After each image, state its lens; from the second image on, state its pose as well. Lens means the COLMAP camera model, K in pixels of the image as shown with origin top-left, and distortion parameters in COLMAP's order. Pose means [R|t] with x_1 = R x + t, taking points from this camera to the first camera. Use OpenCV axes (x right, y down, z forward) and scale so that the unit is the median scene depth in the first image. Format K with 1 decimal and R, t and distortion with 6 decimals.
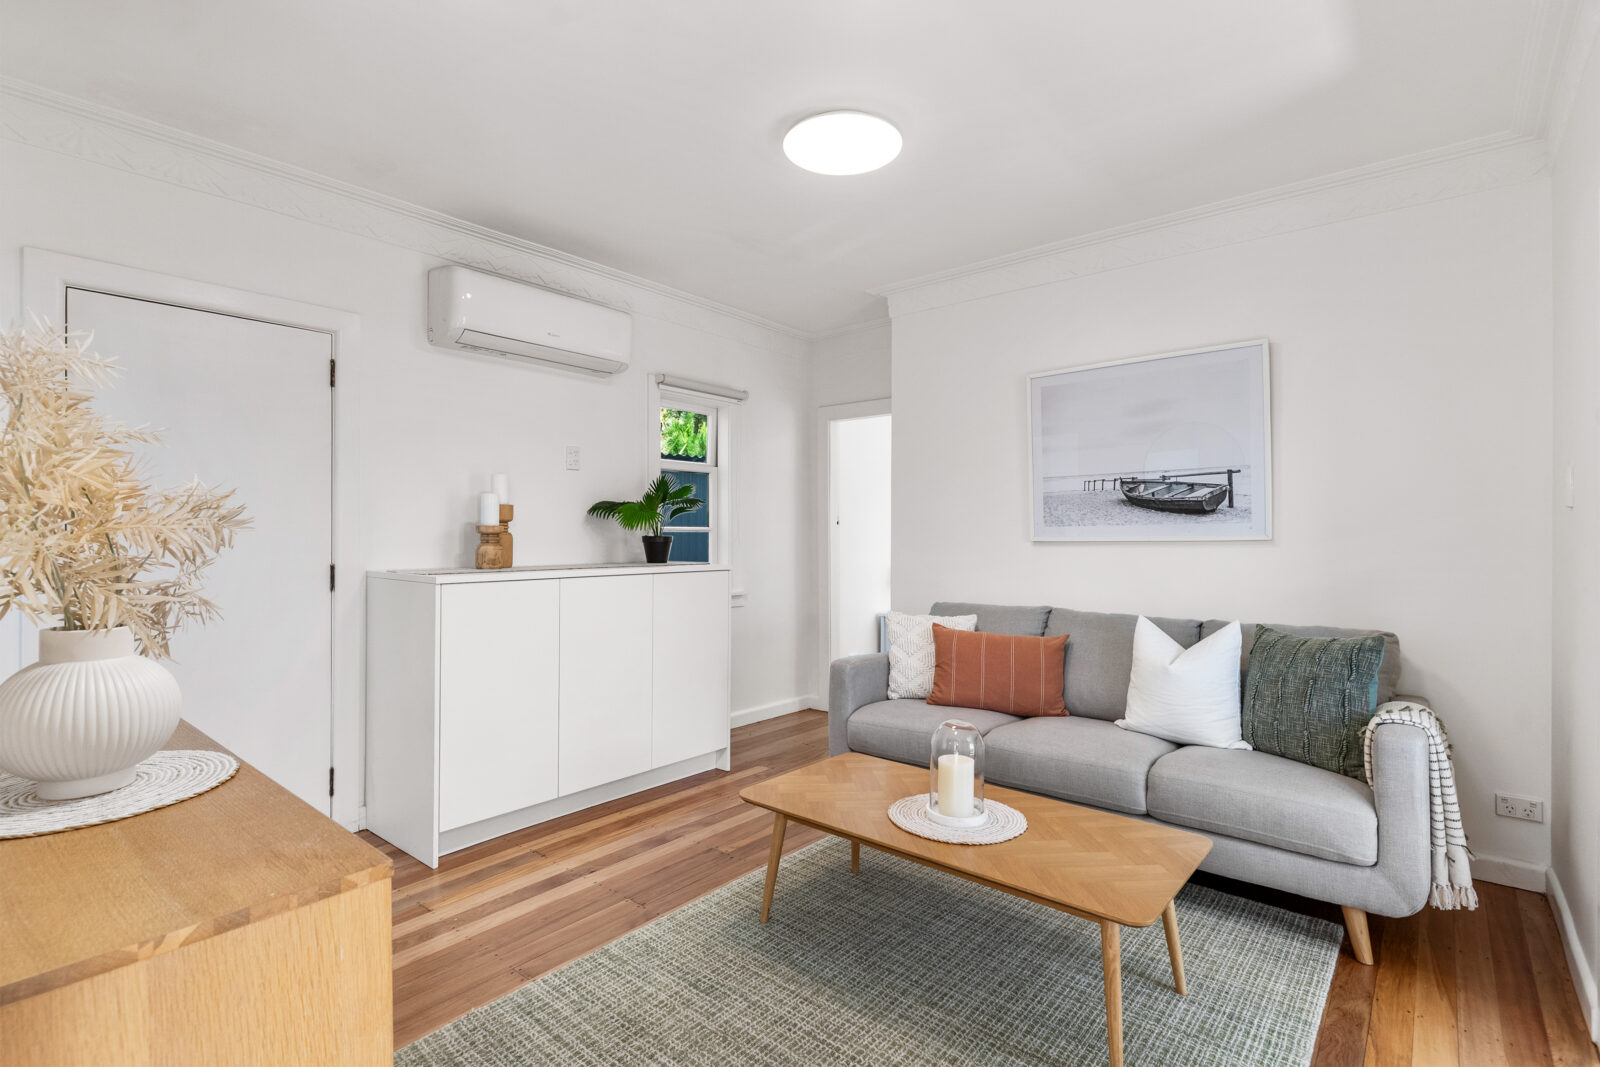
lens RADIAL K [[768.8, 0, 801.6], [0, 768.8, 531.9], [0, 0, 1]] dist [-0.000384, 0.000141]
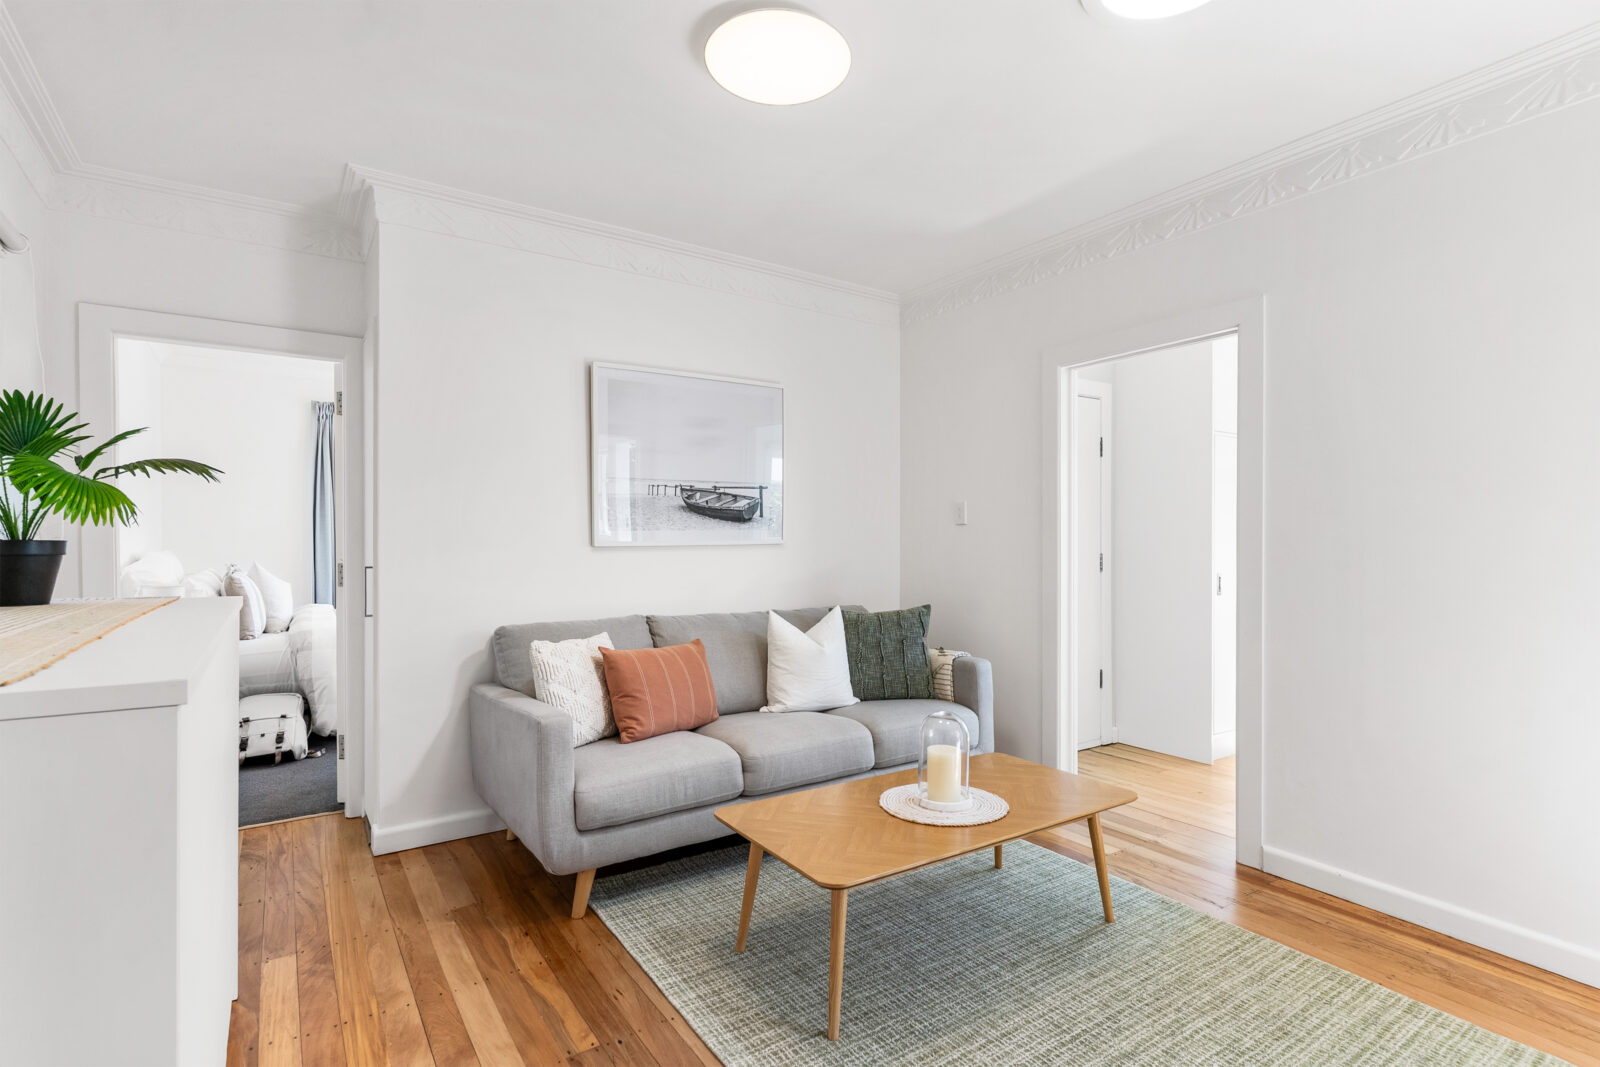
lens RADIAL K [[768.8, 0, 801.9], [0, 768.8, 541.3], [0, 0, 1]] dist [-0.000384, 0.000141]
pose [[0.271763, 0.000744, 0.962364, -0.561523], [-0.004204, 0.999991, 0.000414, 0.005467], [-0.962355, -0.004158, 0.271764, 0.576567]]
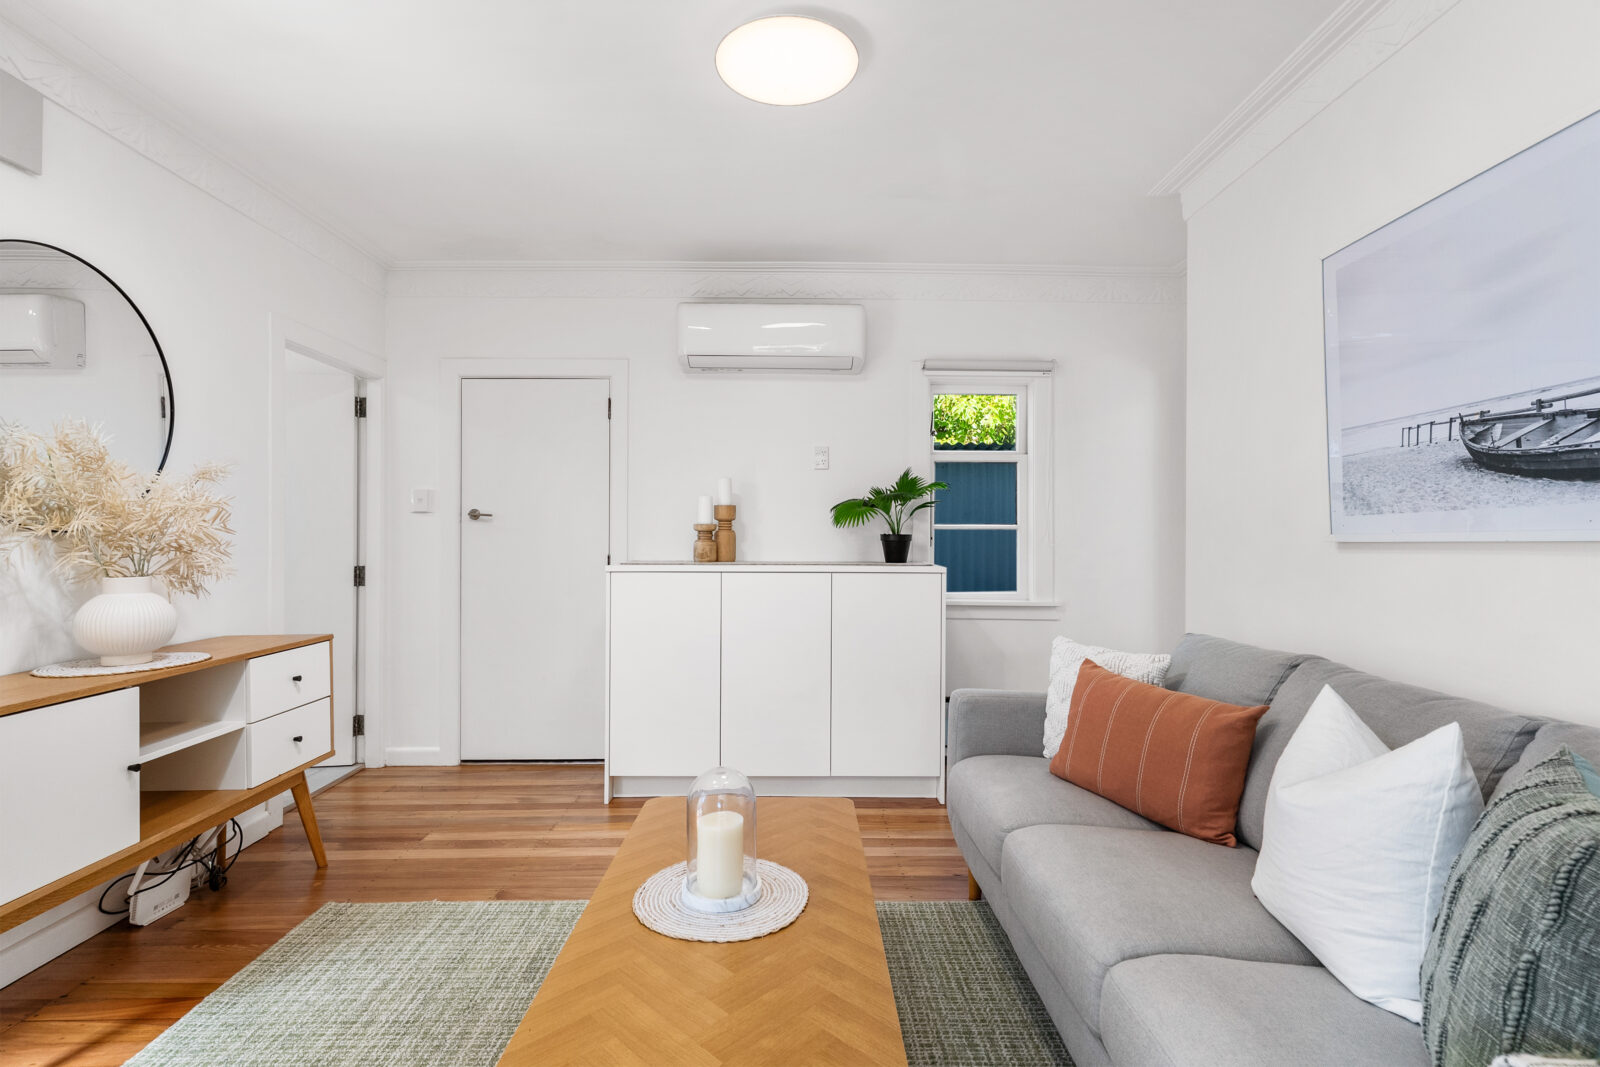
lens RADIAL K [[768.8, 0, 798.6], [0, 768.8, 534.0], [0, 0, 1]] dist [-0.000384, 0.000141]
pose [[0.645160, -0.001332, -0.764047, 0.535933], [0.000890, 0.999999, -0.000991, 0.007329], [0.764047, -0.000041, 0.645160, 0.361693]]
